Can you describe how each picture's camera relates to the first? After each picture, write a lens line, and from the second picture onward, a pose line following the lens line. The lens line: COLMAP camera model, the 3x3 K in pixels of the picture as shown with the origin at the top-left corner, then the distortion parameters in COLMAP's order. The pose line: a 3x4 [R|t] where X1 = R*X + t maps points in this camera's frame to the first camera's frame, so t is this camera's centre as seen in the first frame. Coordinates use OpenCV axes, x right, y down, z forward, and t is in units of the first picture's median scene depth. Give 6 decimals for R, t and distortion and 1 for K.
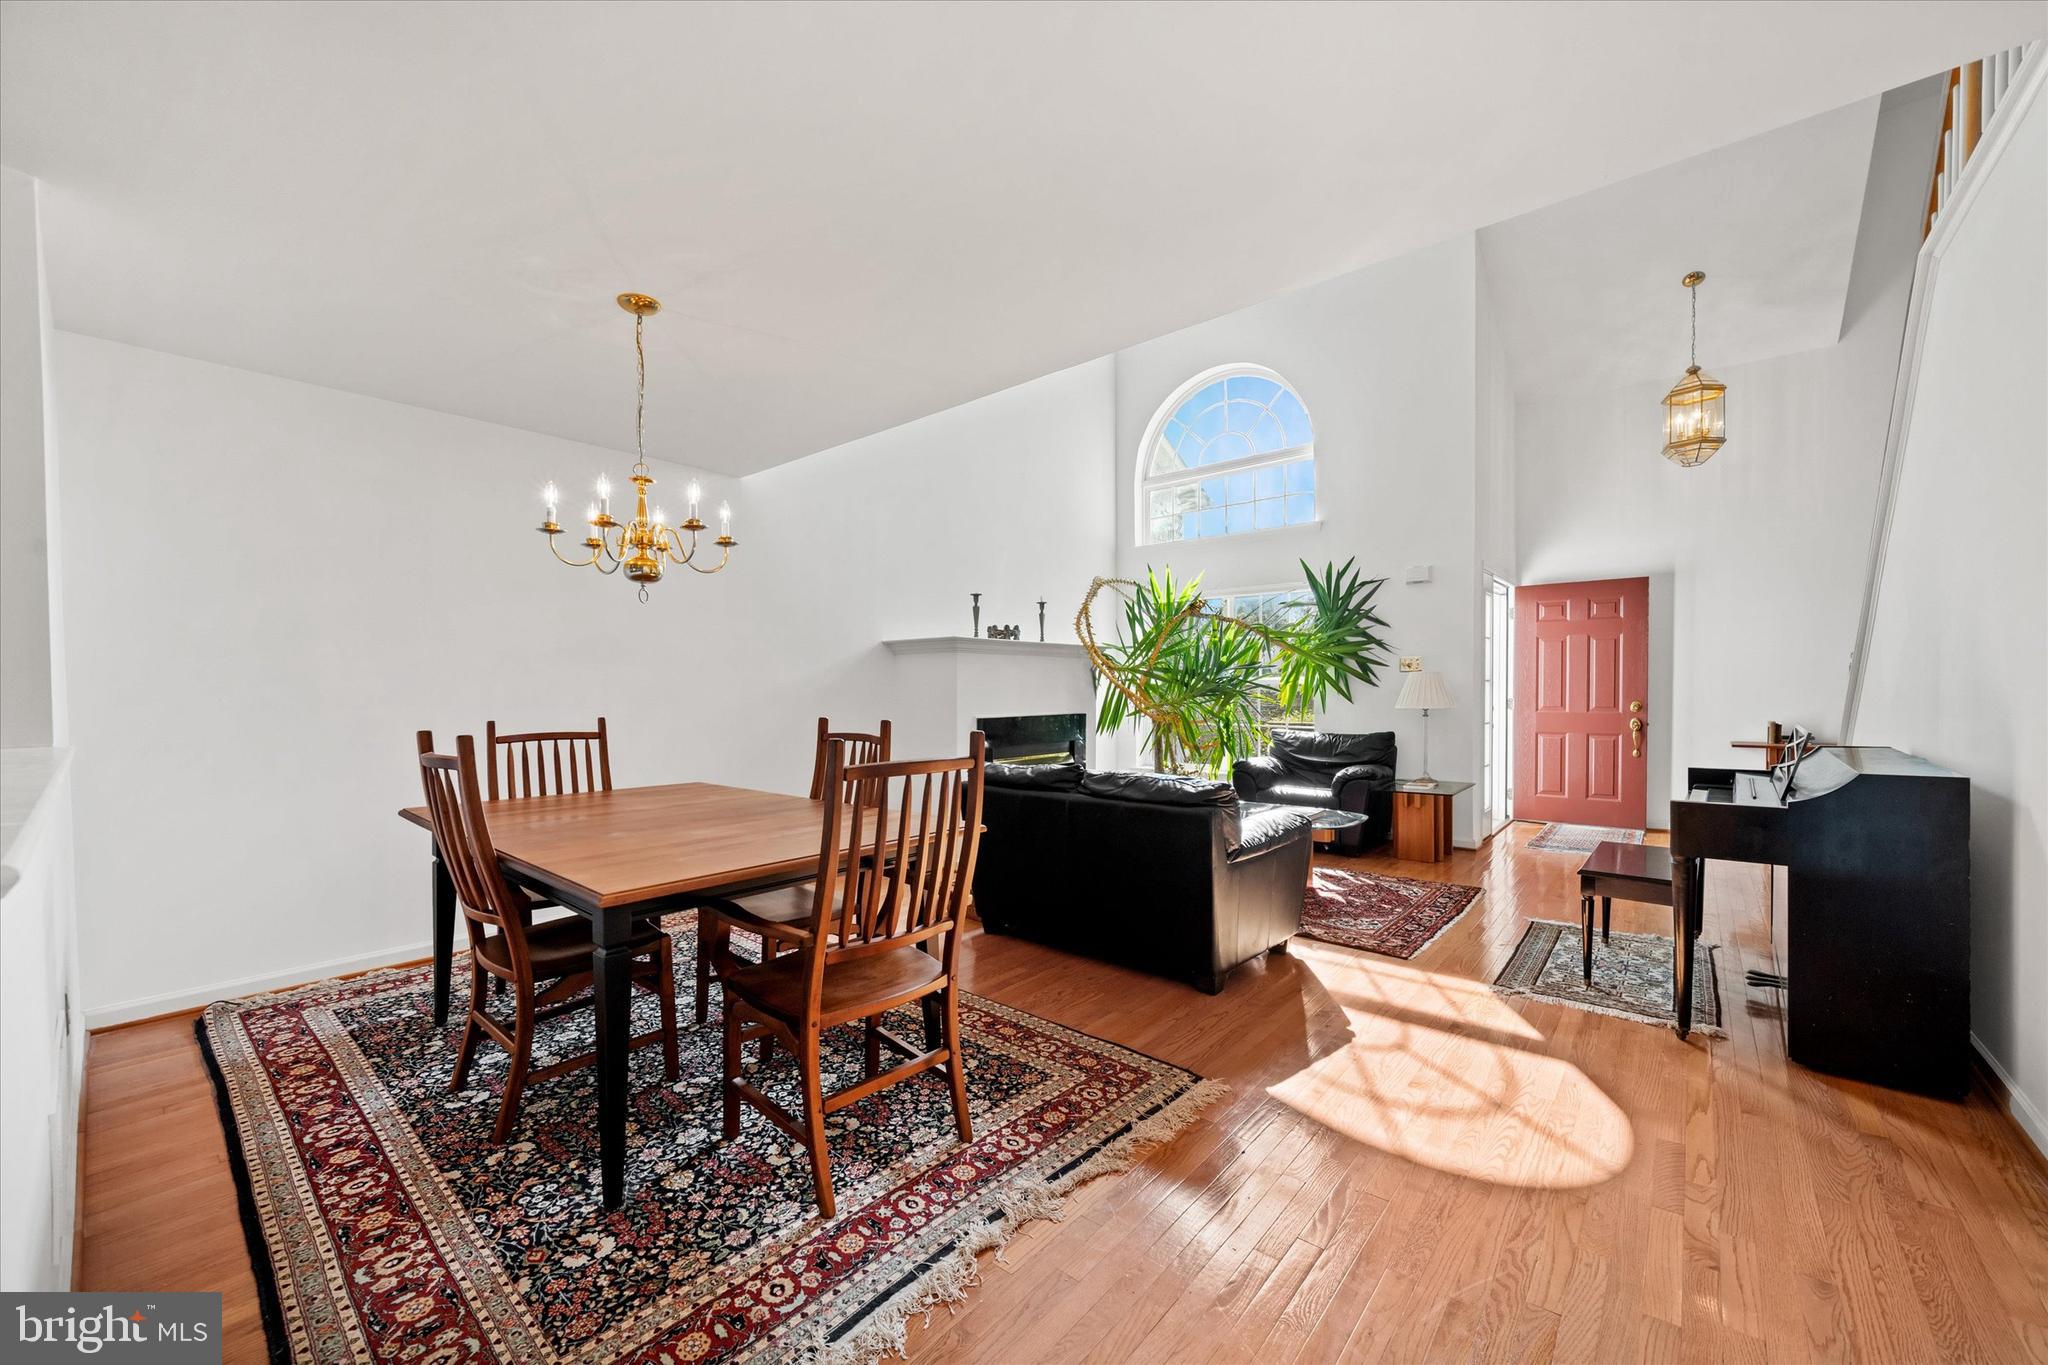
lens RADIAL K [[781.0, 0, 1016.6], [0, 781.0, 691.4], [0, 0, 1]] dist [-0.000523, -0.000066]
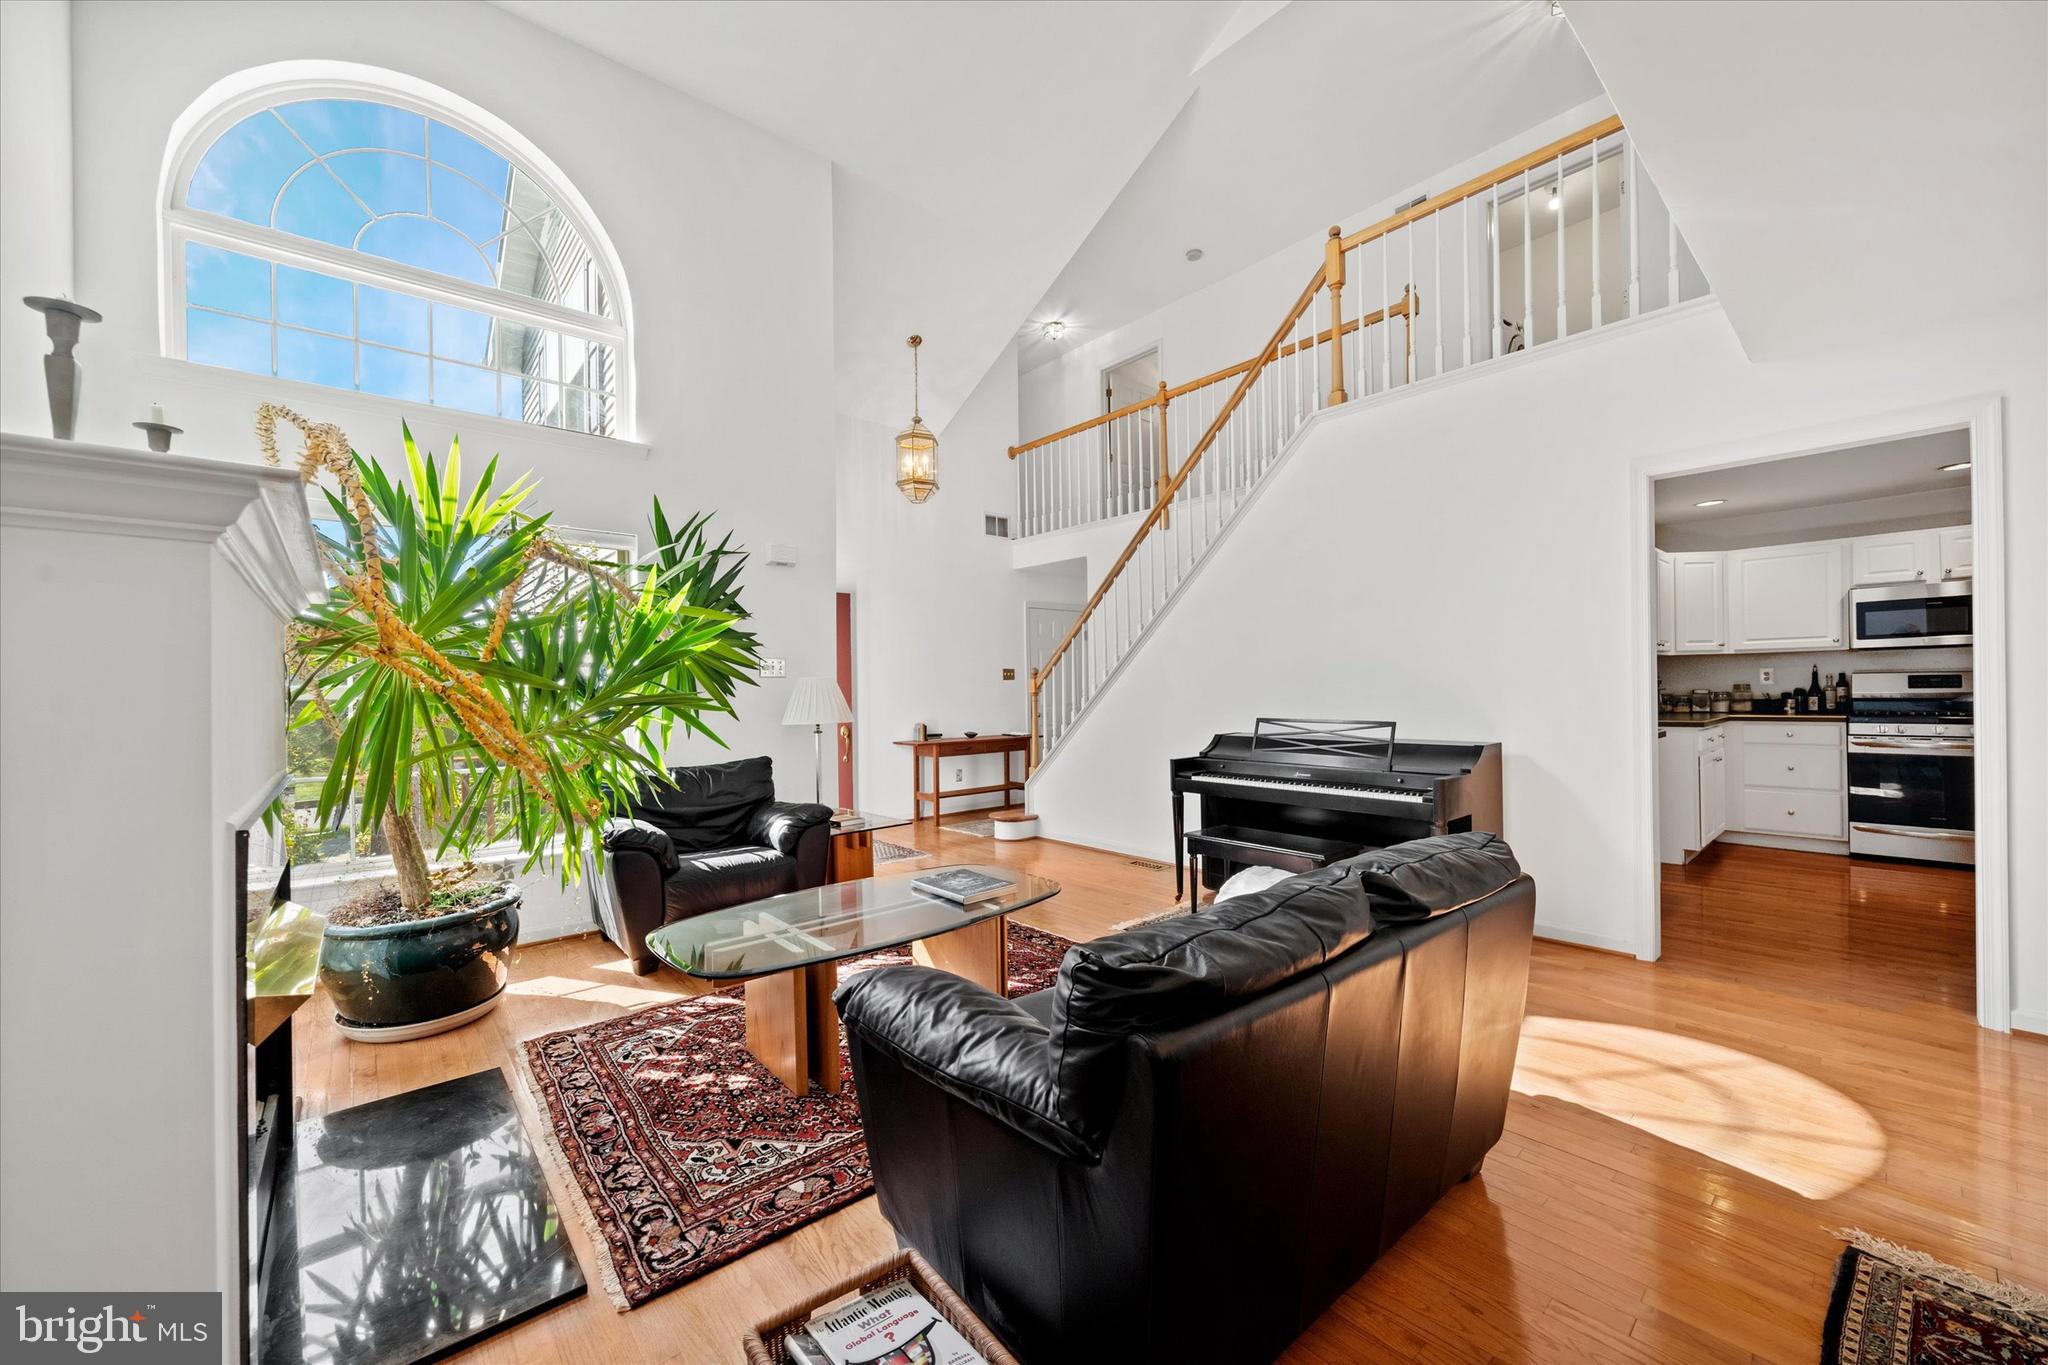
lens RADIAL K [[781.0, 0, 1016.6], [0, 781.0, 691.4], [0, 0, 1]] dist [-0.000523, -0.000066]
pose [[0.155367, 0.003727, 0.987850, -0.596443], [0.022660, 0.999716, -0.007335, -0.006654], [-0.987597, 0.023525, 0.155239, 1.728443]]
